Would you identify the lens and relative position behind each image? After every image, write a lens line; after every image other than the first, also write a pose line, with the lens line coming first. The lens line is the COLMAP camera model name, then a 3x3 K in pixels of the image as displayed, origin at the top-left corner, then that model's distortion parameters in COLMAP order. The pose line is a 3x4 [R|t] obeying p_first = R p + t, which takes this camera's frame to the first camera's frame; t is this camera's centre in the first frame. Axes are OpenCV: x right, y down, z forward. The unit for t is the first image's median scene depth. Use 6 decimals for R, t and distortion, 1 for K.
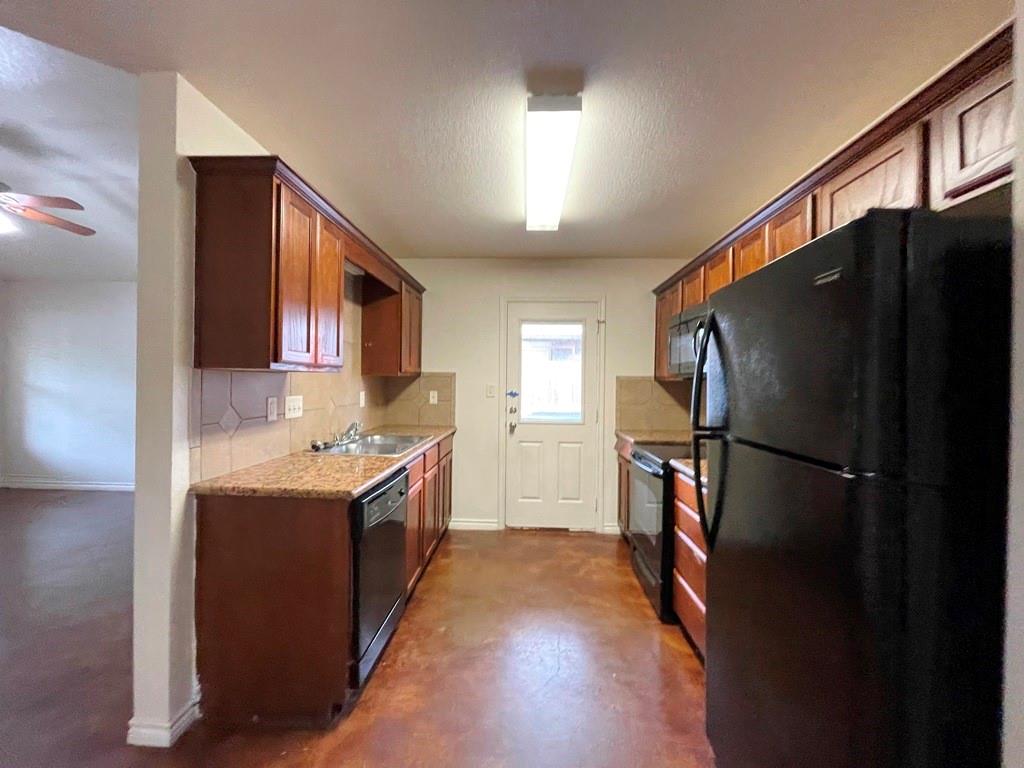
lens RADIAL K [[411.0, 0, 508.2], [0, 411.0, 382.3], [0, 0, 1]] dist [-0.002567, -0.000453]
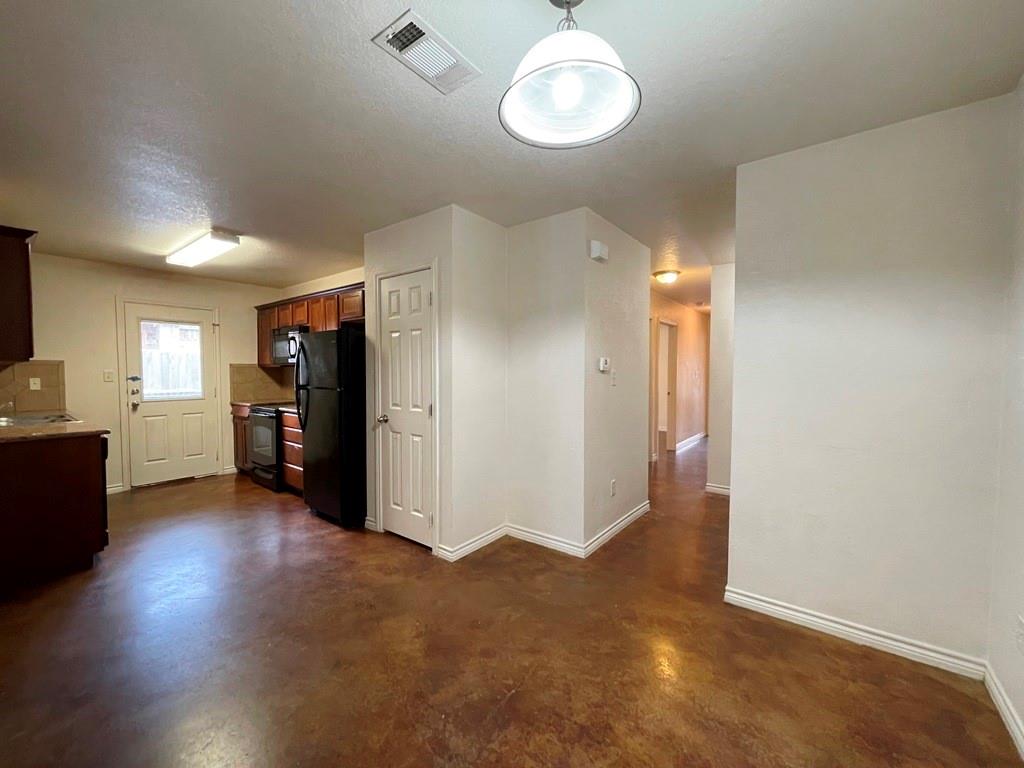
lens RADIAL K [[412.8, 0, 510.6], [0, 412.8, 385.9], [0, 0, 1]] dist [-0.002026, -0.000126]
pose [[0.575797, -0.043727, 0.816423, -0.384042], [0.006334, 0.998777, 0.049027, -0.002791], [-0.817568, -0.023059, 0.575370, -0.690552]]
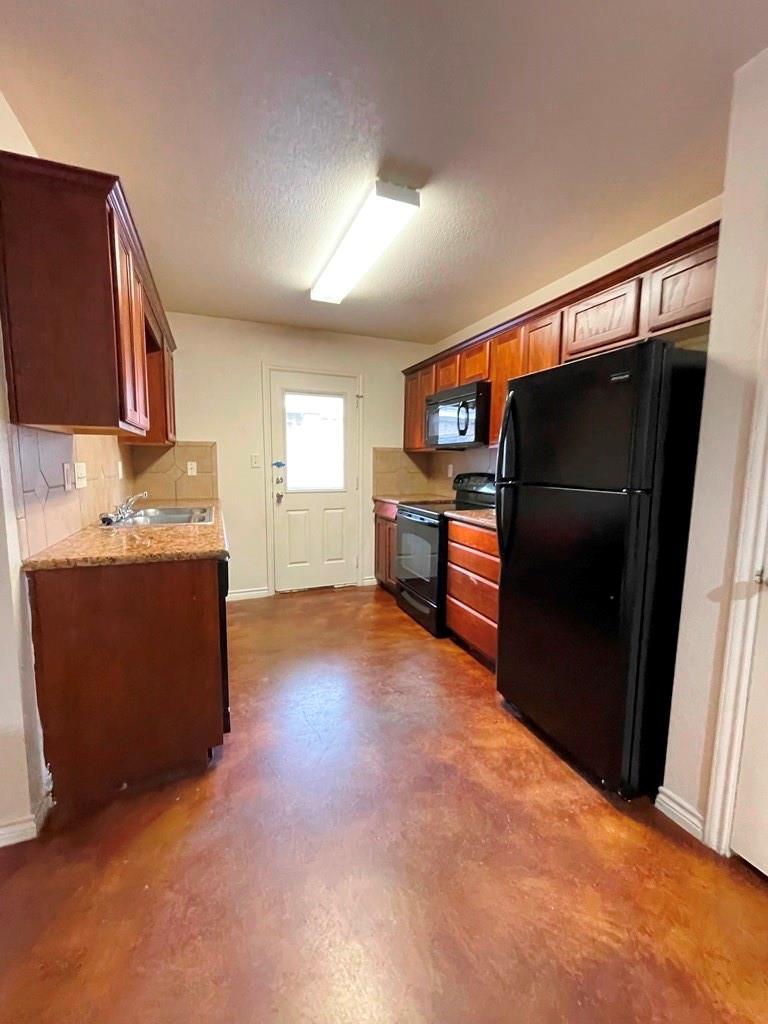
lens RADIAL K [[412.8, 0, 380.2], [0, 412.8, 508.5], [0, 0, 1]] dist [-0.002026, -0.000126]
pose [[0.909533, -0.052277, 0.412332, -0.207009], [0.003219, 0.992915, 0.118784, 0.018580], [-0.415620, -0.106710, 0.903257, -0.039871]]
